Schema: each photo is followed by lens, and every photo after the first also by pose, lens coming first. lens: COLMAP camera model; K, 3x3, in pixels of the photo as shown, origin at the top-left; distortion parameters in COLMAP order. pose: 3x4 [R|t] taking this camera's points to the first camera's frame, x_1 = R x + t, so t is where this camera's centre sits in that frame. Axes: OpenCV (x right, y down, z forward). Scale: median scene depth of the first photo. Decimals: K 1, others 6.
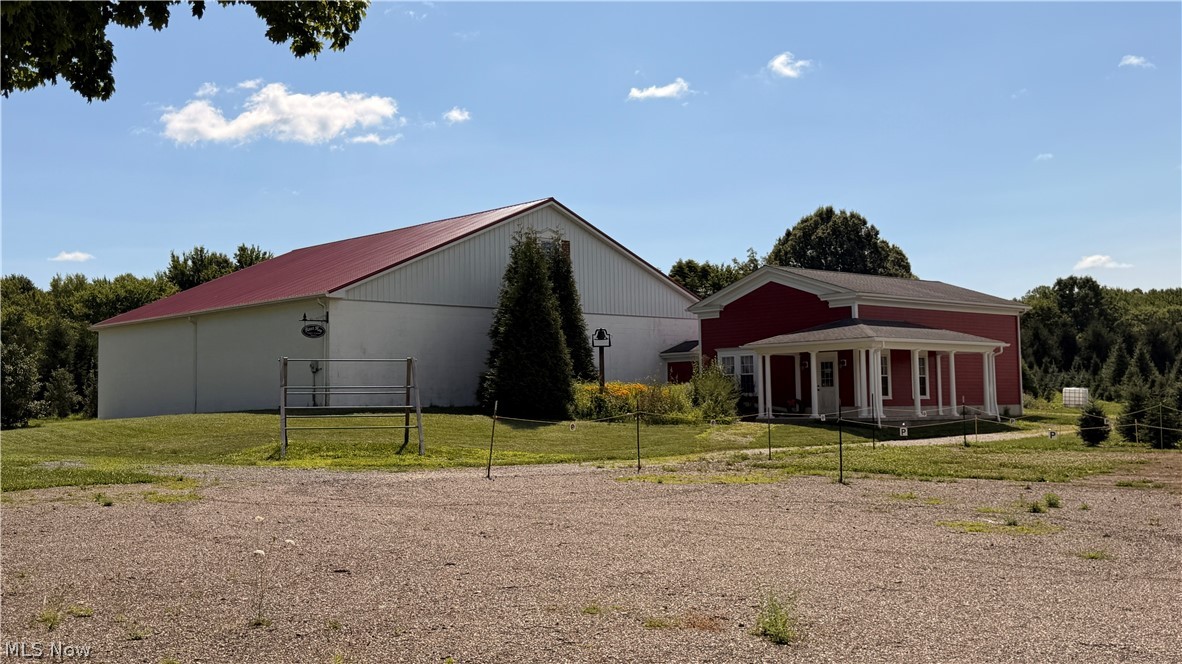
lens RADIAL K [[1223.1, 0, 588.1], [0, 1223.1, 326.4], [0, 0, 1]] dist [0.133479, 0.000000]
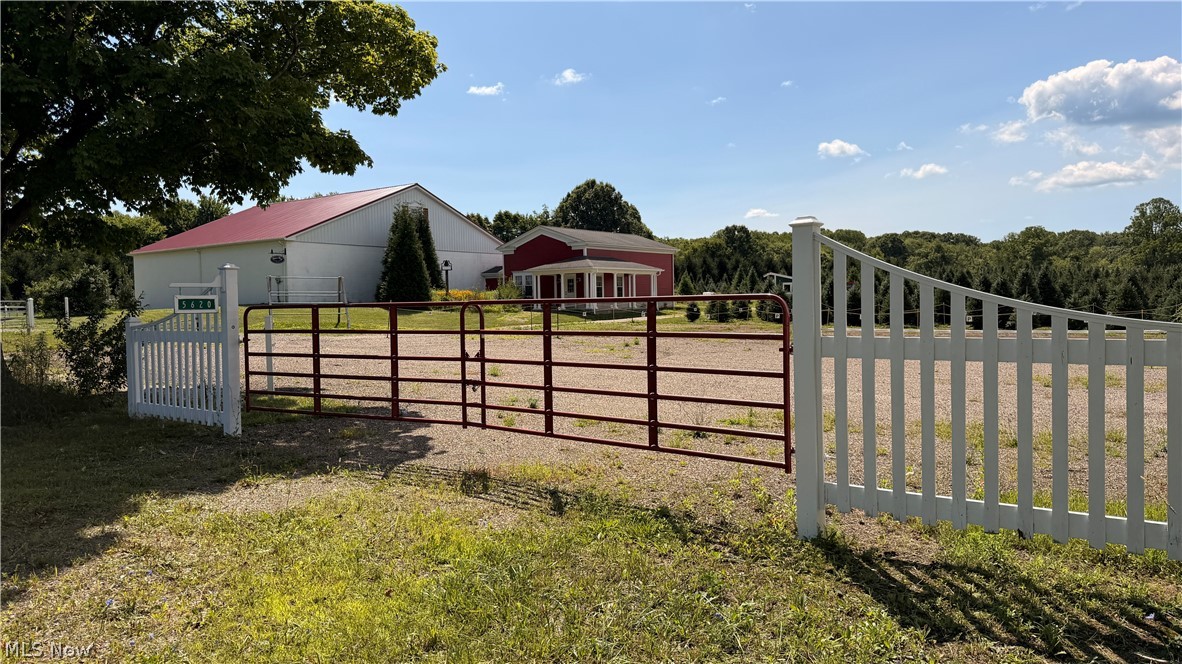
lens RADIAL K [[801.4, 0, 600.2], [0, 801.4, 340.9], [0, 0, 1]] dist [0.041690, -0.065048]
pose [[0.981425, -0.009777, 0.191599, 0.004682], [-0.011723, 0.993778, 0.110758, -0.011965], [-0.191490, -0.110947, 0.975204, -0.187676]]
